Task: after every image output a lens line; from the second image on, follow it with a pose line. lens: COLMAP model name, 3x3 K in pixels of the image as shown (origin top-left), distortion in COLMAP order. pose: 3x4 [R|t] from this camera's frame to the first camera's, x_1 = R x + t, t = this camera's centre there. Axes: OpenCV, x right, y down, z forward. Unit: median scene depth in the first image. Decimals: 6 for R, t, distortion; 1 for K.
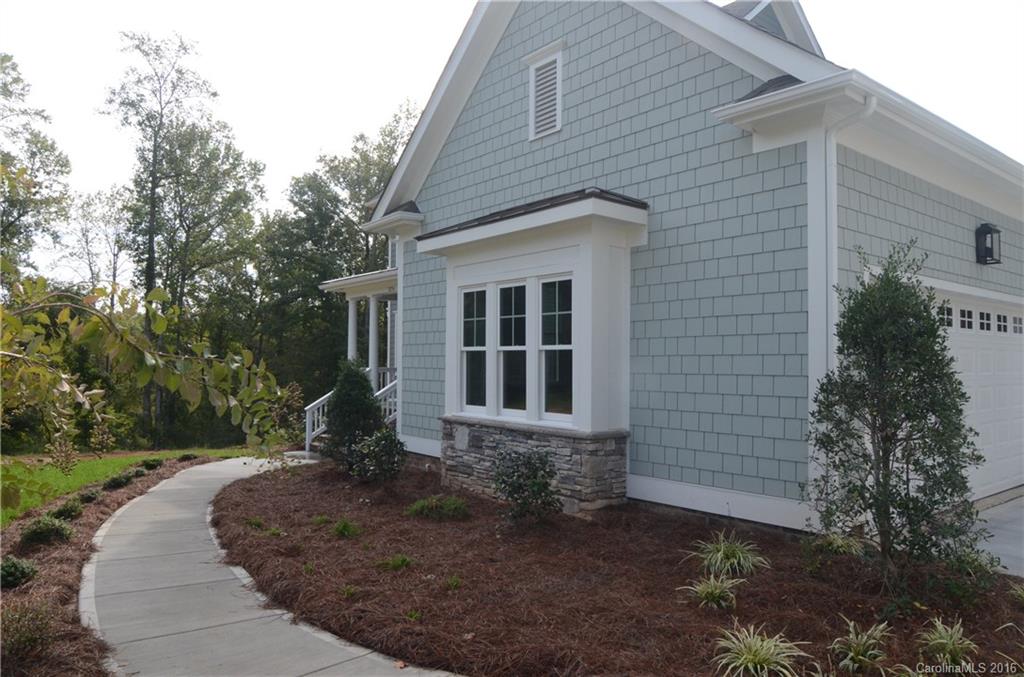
lens RADIAL K [[704.0, 0, 511.6], [0, 704.0, 340.0], [0, 0, 1]] dist [-0.006979, -0.000474]
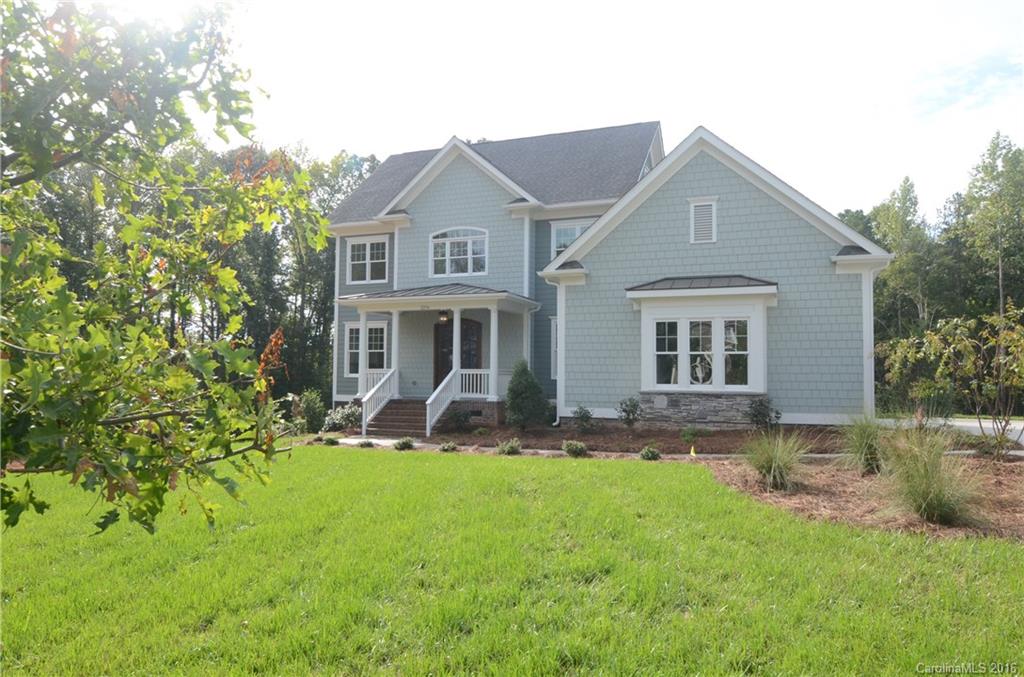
lens RADIAL K [[704.0, 0, 512.5], [0, 704.0, 340.0], [0, 0, 1]] dist [-0.006979, -0.000474]
pose [[0.859295, 0.028118, 0.510706, -1.426847], [-0.019375, 0.999561, -0.022435, 0.029792], [-0.511113, 0.009384, 0.859463, -0.396111]]
